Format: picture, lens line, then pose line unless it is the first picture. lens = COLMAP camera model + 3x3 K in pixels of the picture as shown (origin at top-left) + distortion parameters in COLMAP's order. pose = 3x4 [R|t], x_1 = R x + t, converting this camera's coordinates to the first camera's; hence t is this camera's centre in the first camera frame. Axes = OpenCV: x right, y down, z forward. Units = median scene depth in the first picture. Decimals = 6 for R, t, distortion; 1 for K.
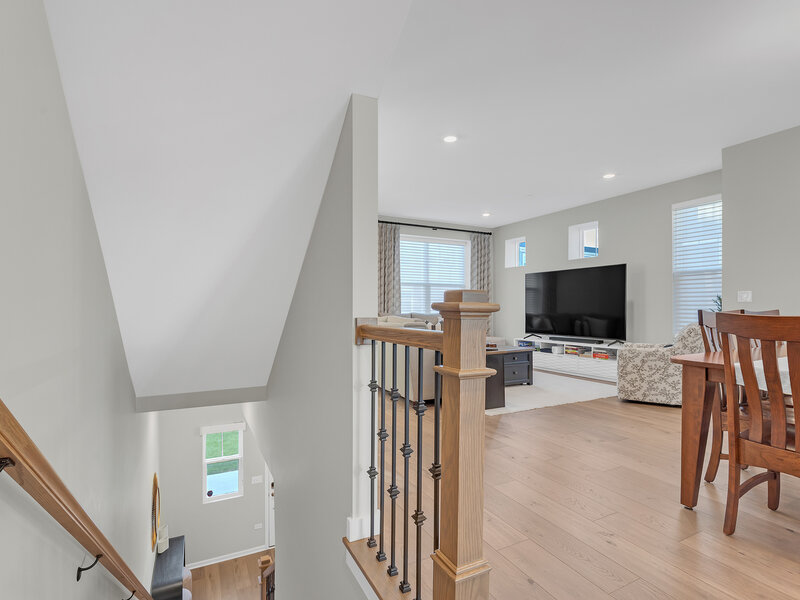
lens RADIAL K [[398.3, 0, 405.5], [0, 398.3, 304.0], [0, 0, 1]] dist [-0.003061, -0.001377]
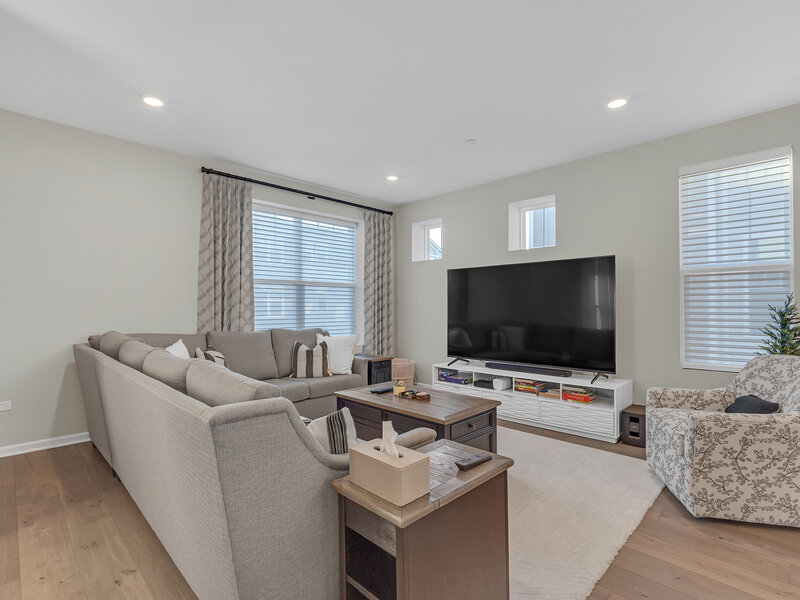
lens RADIAL K [[398.3, 0, 405.8], [0, 398.3, 304.0], [0, 0, 1]] dist [-0.003061, -0.001377]
pose [[0.951708, 0.000119, 0.307005, 0.023761], [0.000222, 0.999999, -0.001074, -0.016723], [-0.307005, 0.001090, 0.951707, 0.384791]]
